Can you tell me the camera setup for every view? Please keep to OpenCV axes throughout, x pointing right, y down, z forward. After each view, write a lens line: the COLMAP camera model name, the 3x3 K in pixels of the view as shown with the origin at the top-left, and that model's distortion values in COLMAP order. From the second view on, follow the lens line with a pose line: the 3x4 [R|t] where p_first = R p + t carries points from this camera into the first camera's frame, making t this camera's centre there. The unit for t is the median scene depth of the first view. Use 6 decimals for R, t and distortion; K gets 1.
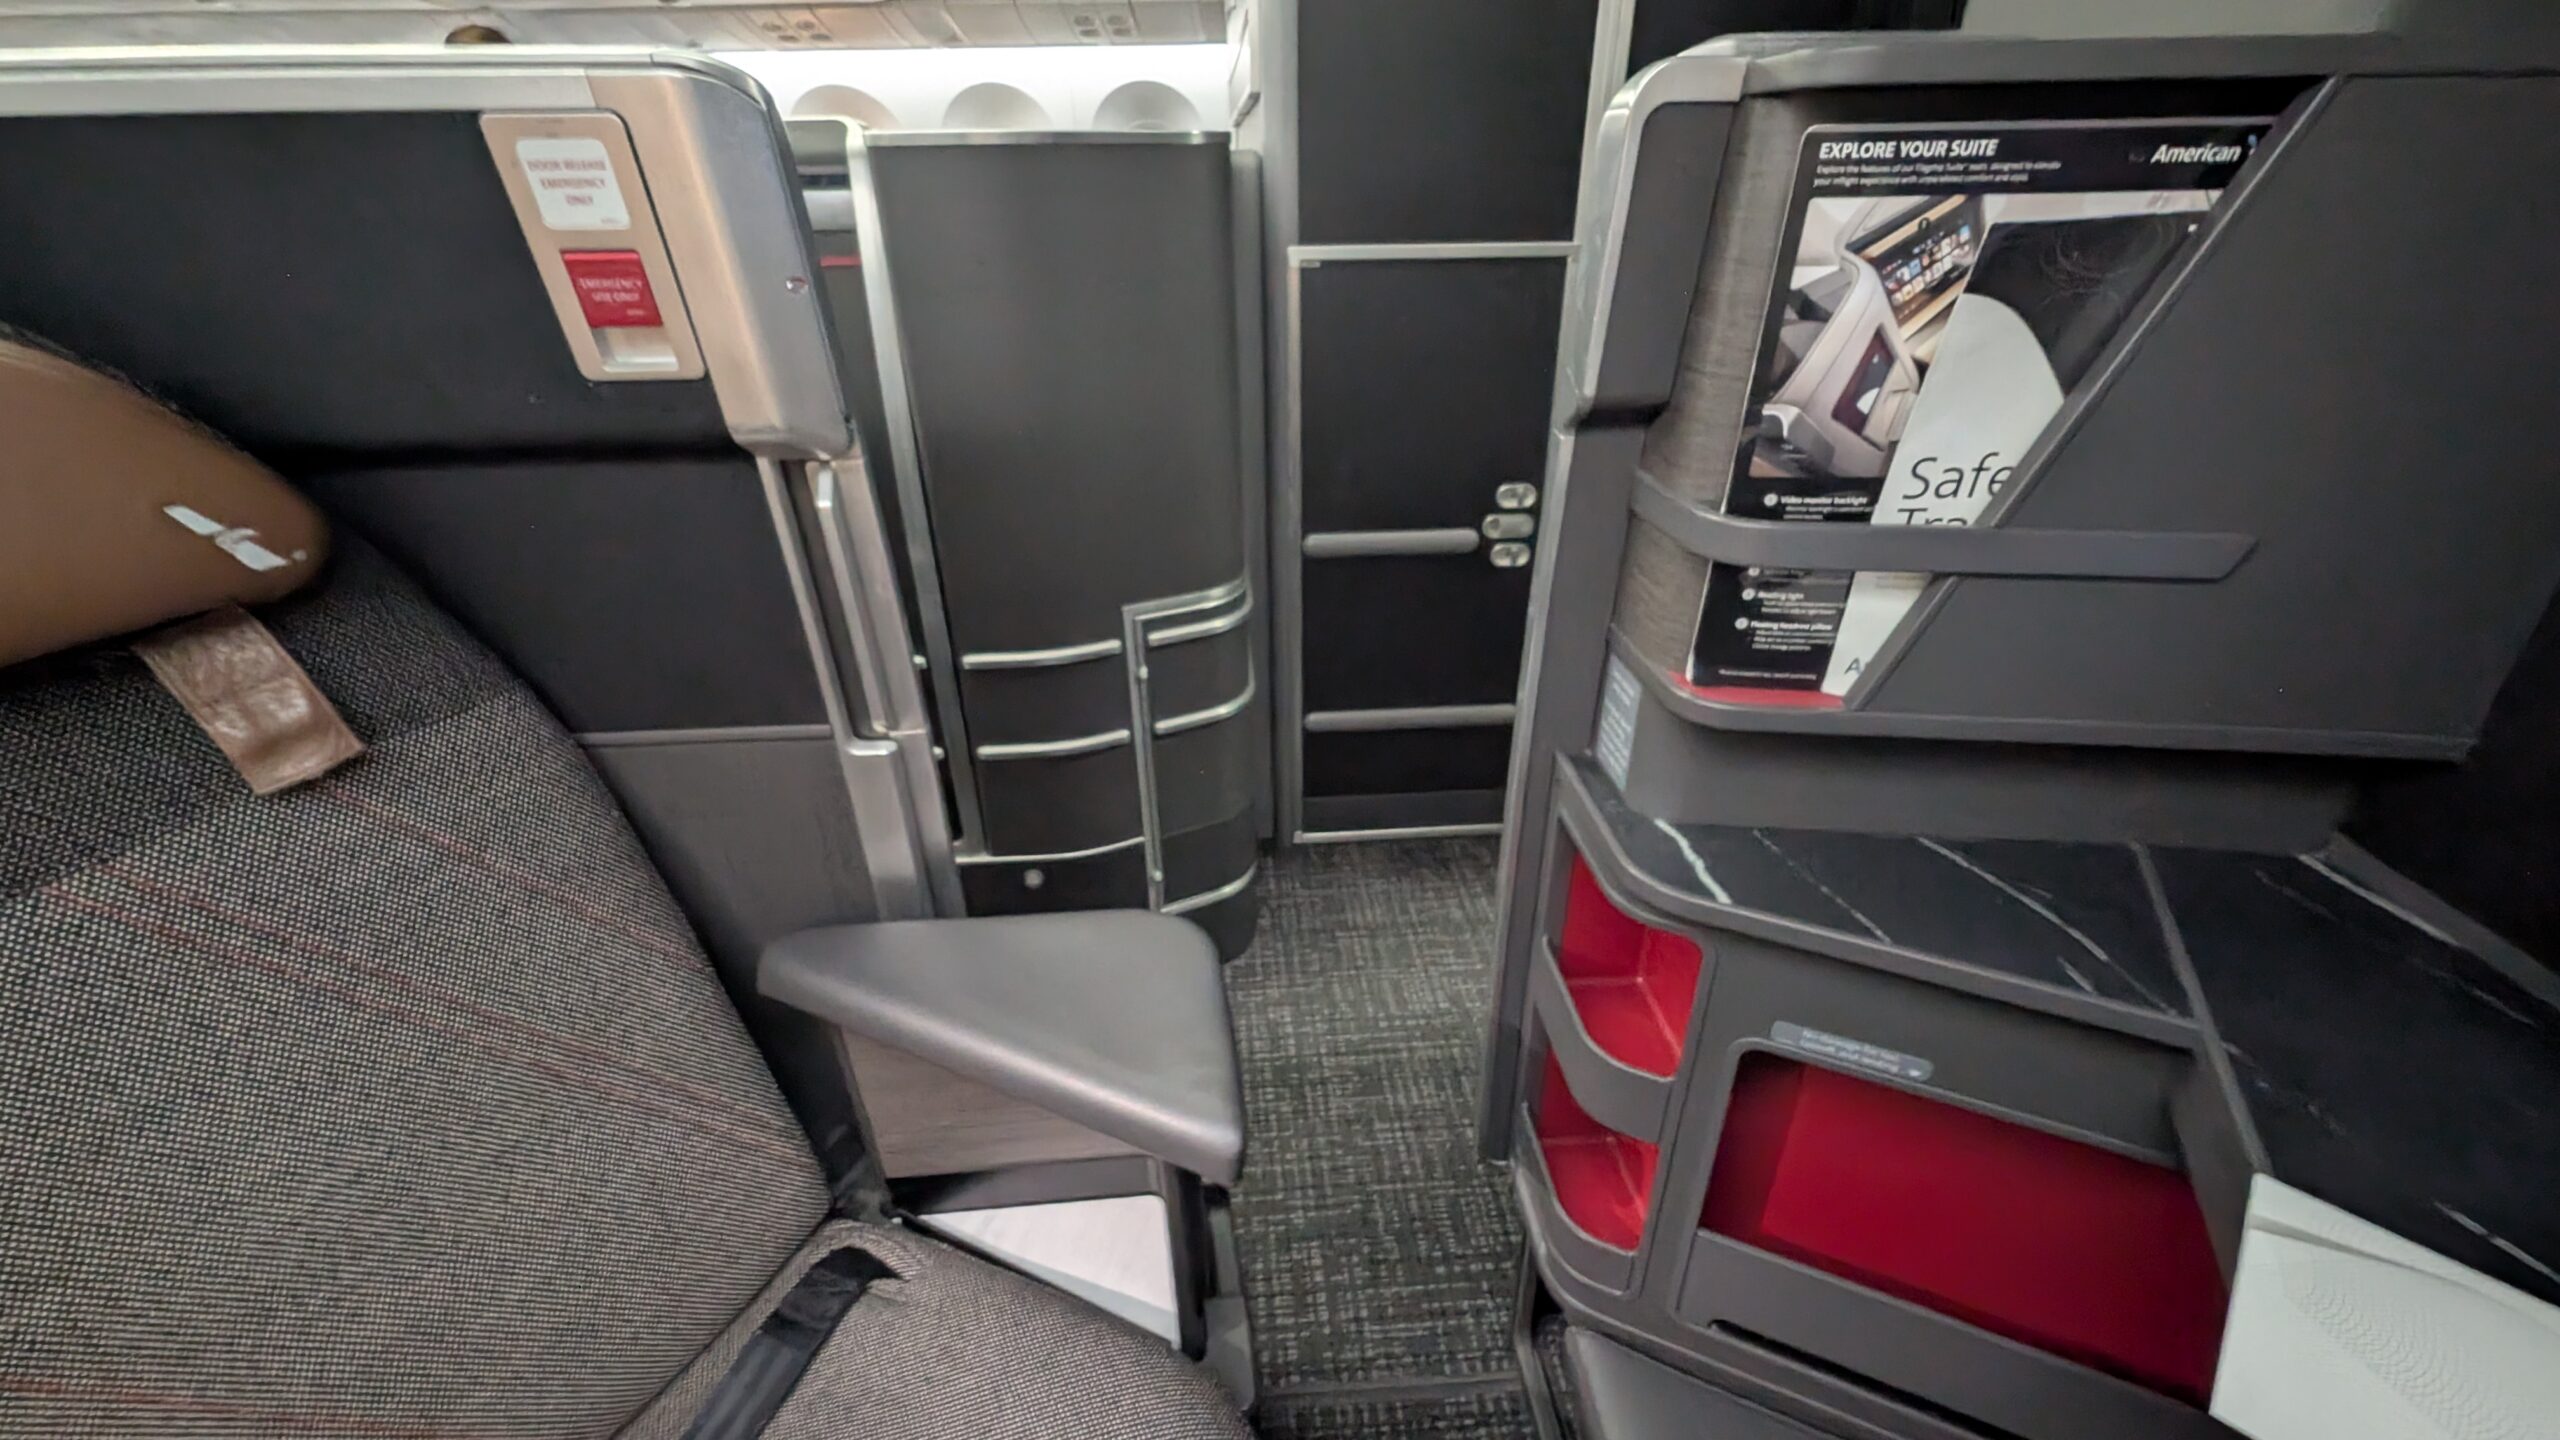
lens RADIAL K [[1047.2, 0, 1283.1], [0, 1047.2, 722.7], [0, 0, 1]] dist [0.001195, -0.000578]
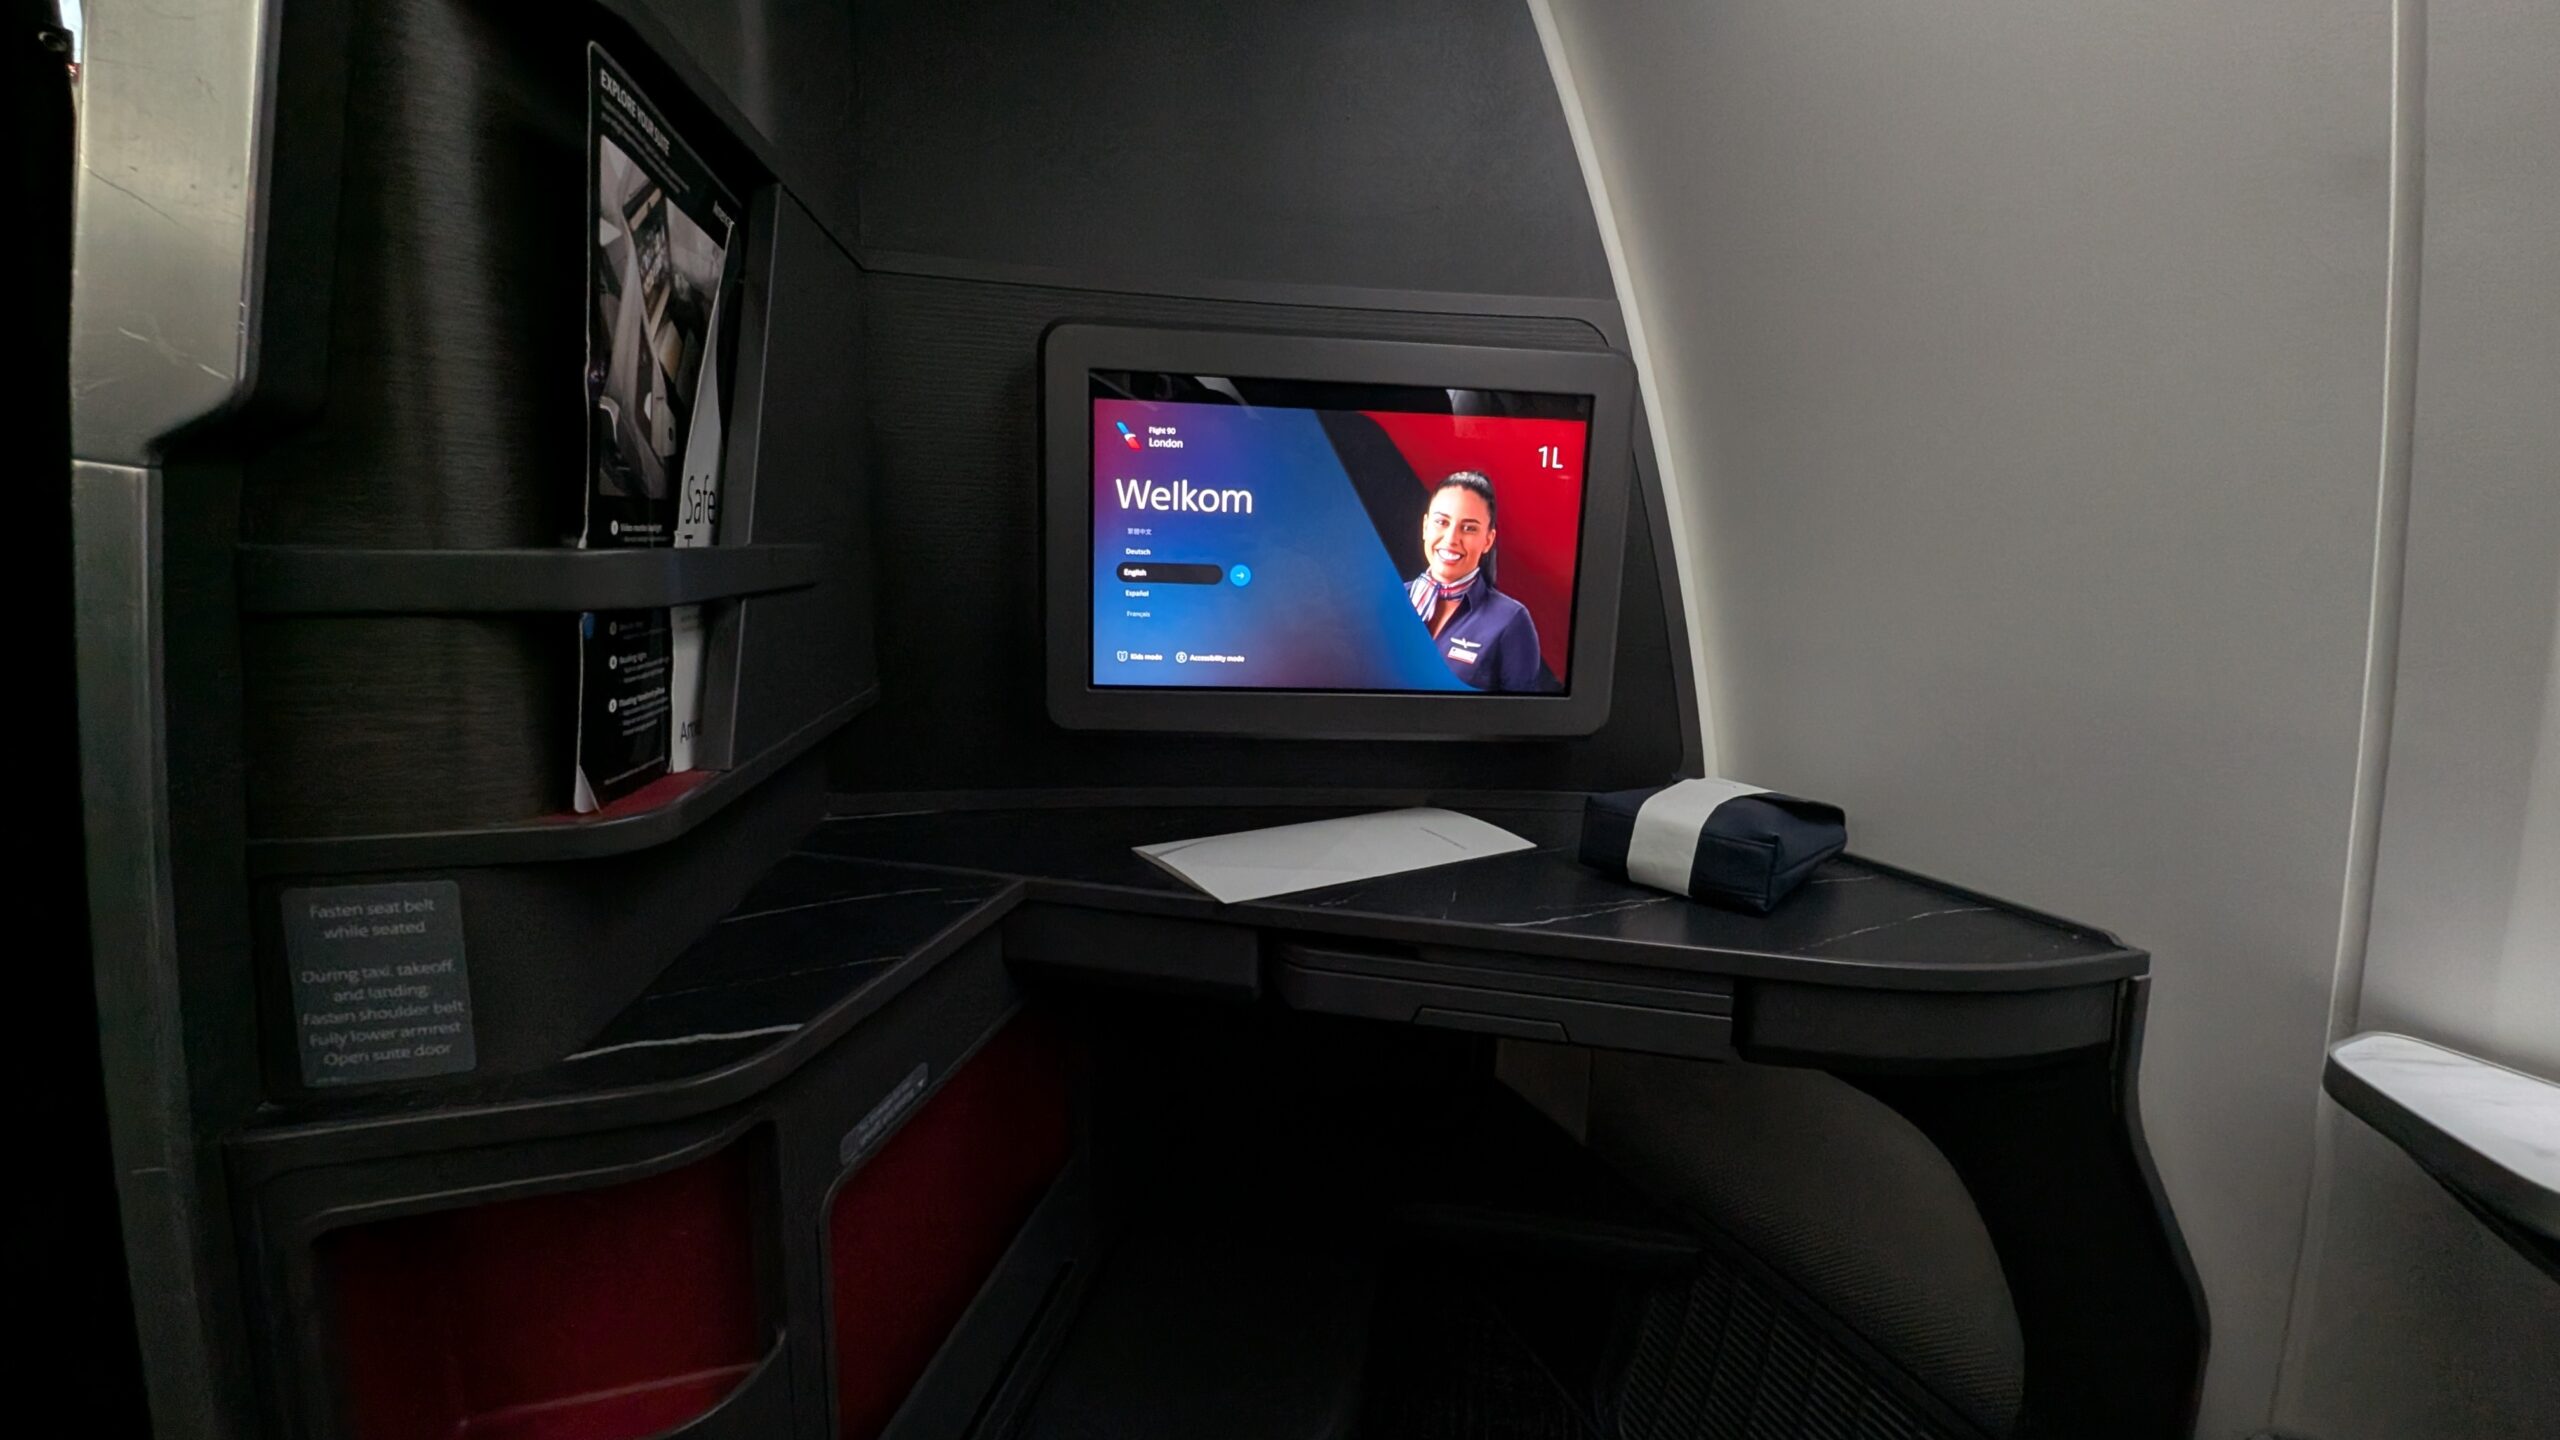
lens RADIAL K [[1047.2, 0, 1280.7], [0, 1047.2, 724.5], [0, 0, 1]] dist [0.001195, -0.000578]
pose [[-0.258833, -0.164431, 0.951824, -0.325558], [0.419744, 0.868353, 0.264154, -0.068925], [-0.869954, 0.467894, -0.155739, 0.610530]]
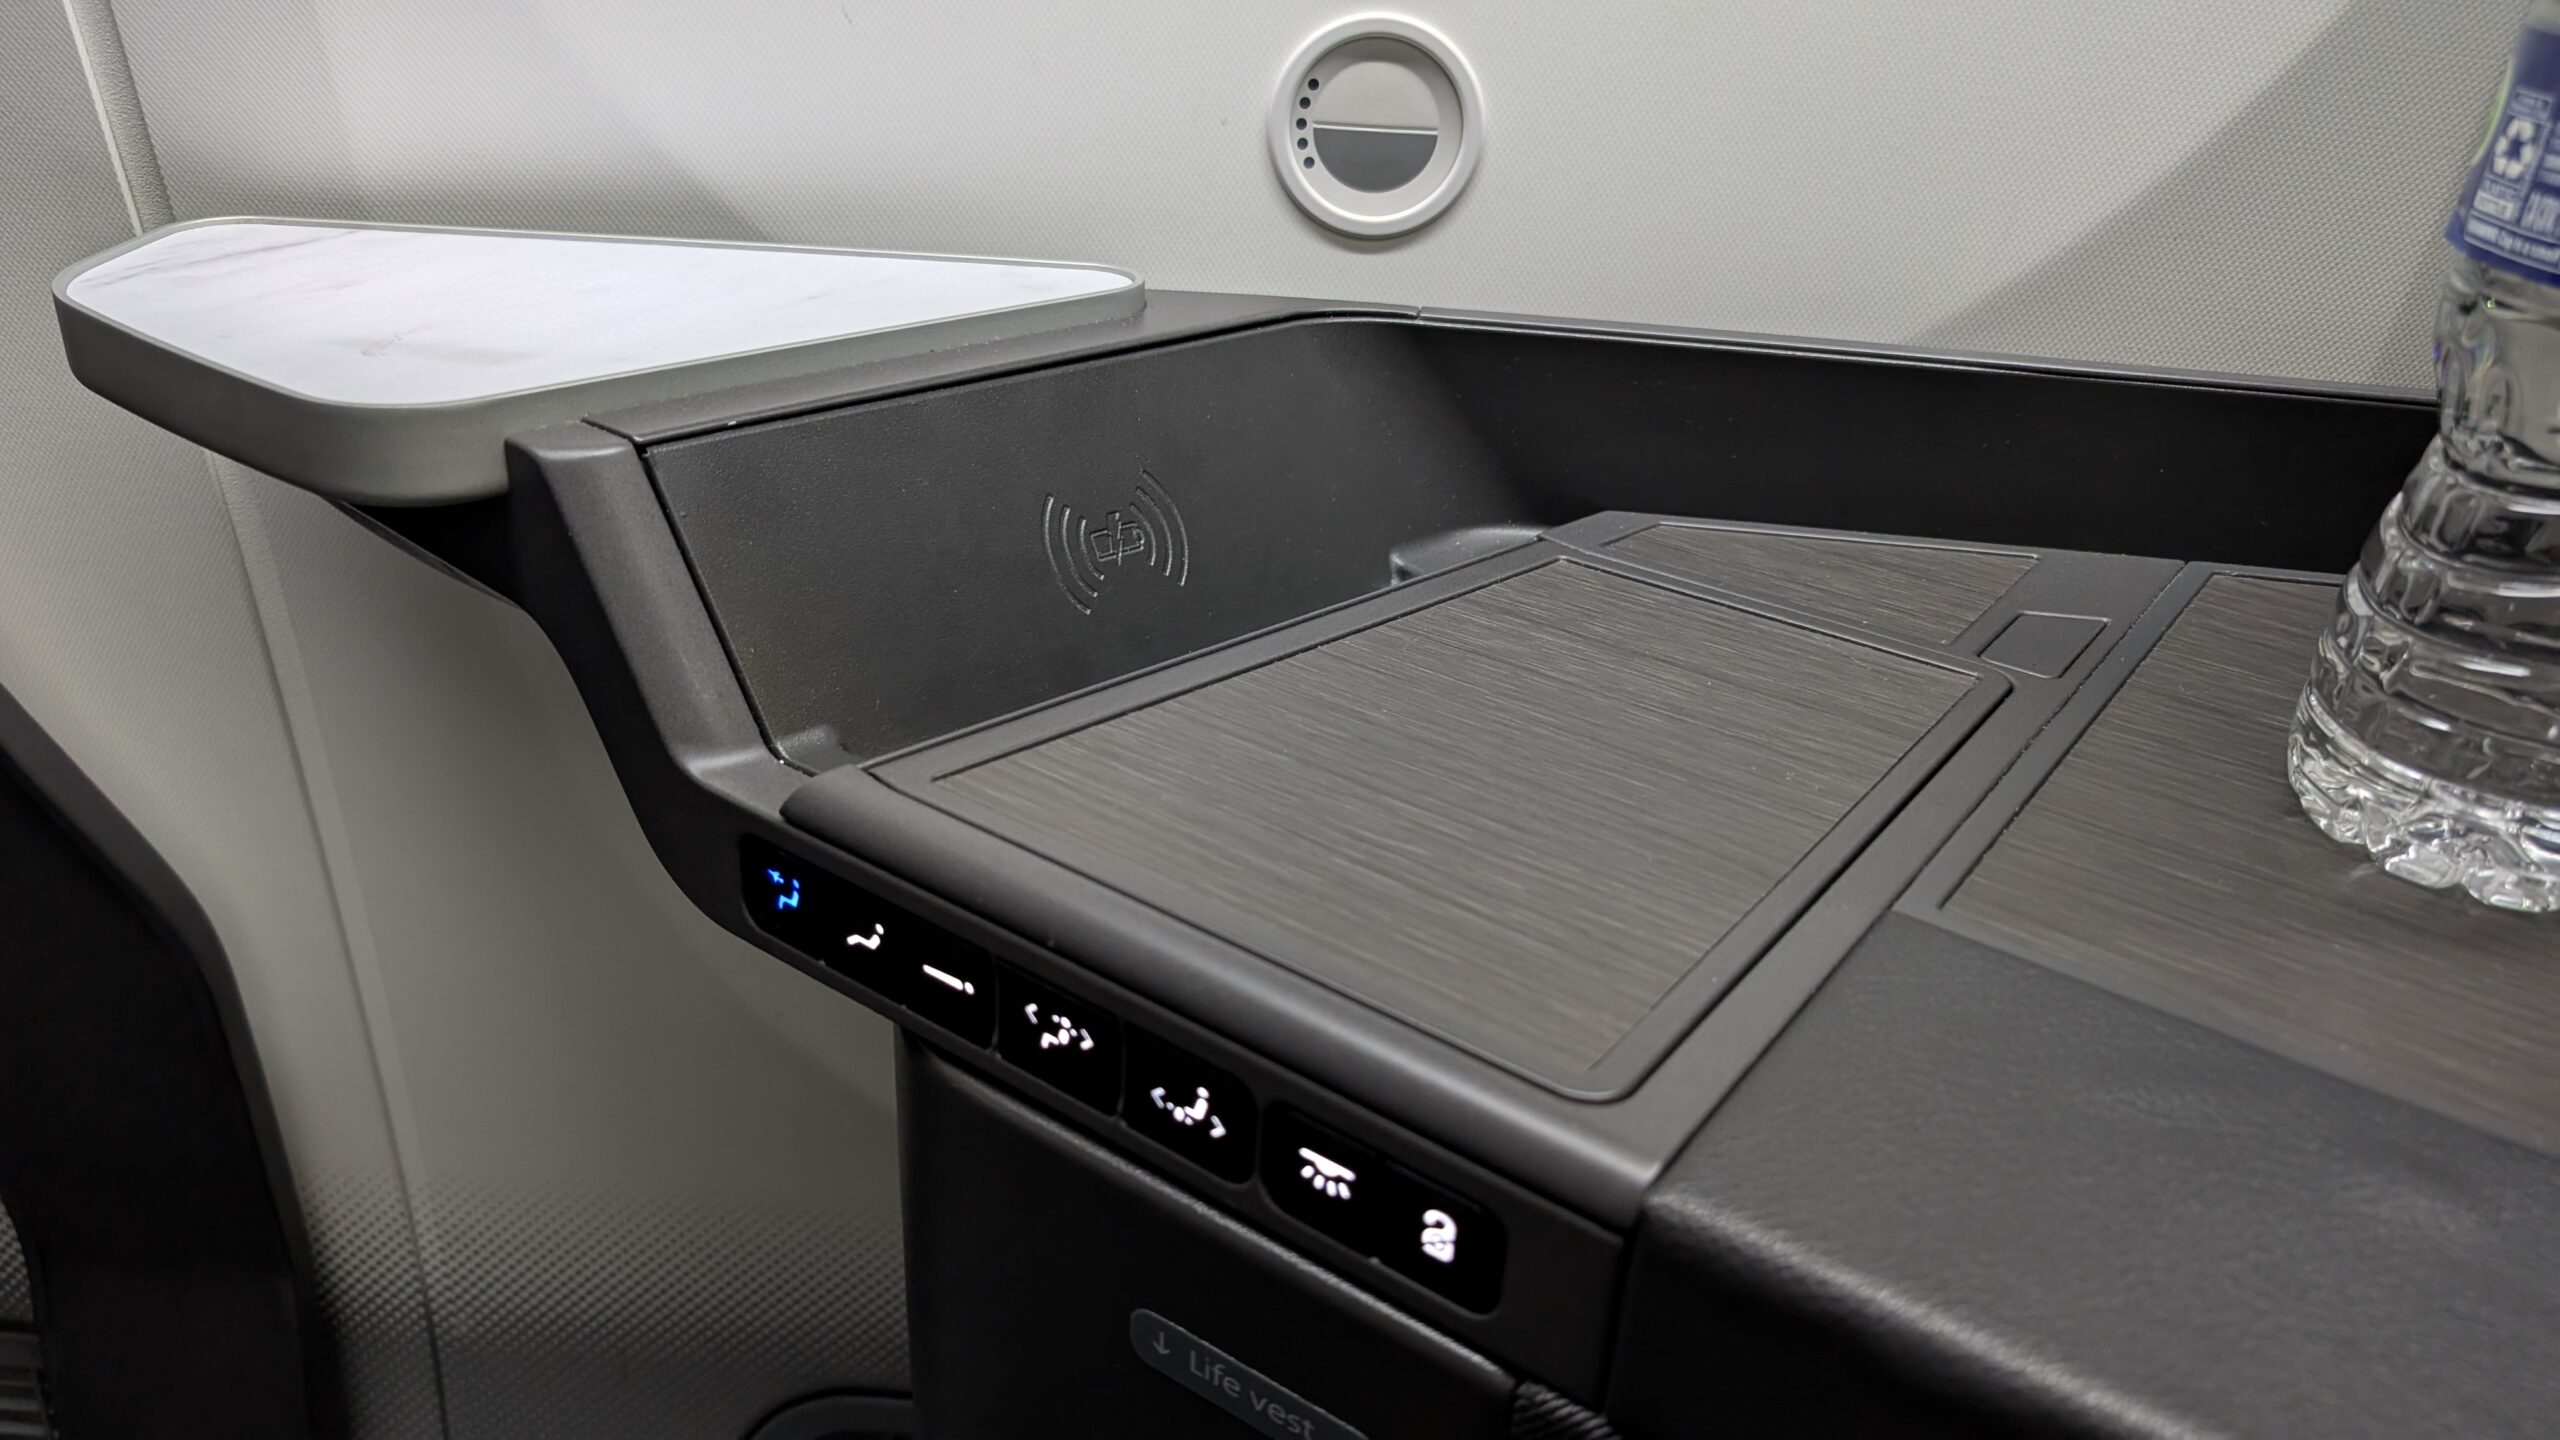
lens RADIAL K [[1902.9, 0, 1264.5], [0, 1902.9, 703.4], [0, 0, 1]] dist [-0.015968, -0.018674]
pose [[-0.982572, -0.115340, 0.145772, -0.302242], [0.049216, 0.594798, 0.802367, 0.271411], [-0.179250, 0.795558, -0.578755, 0.327126]]
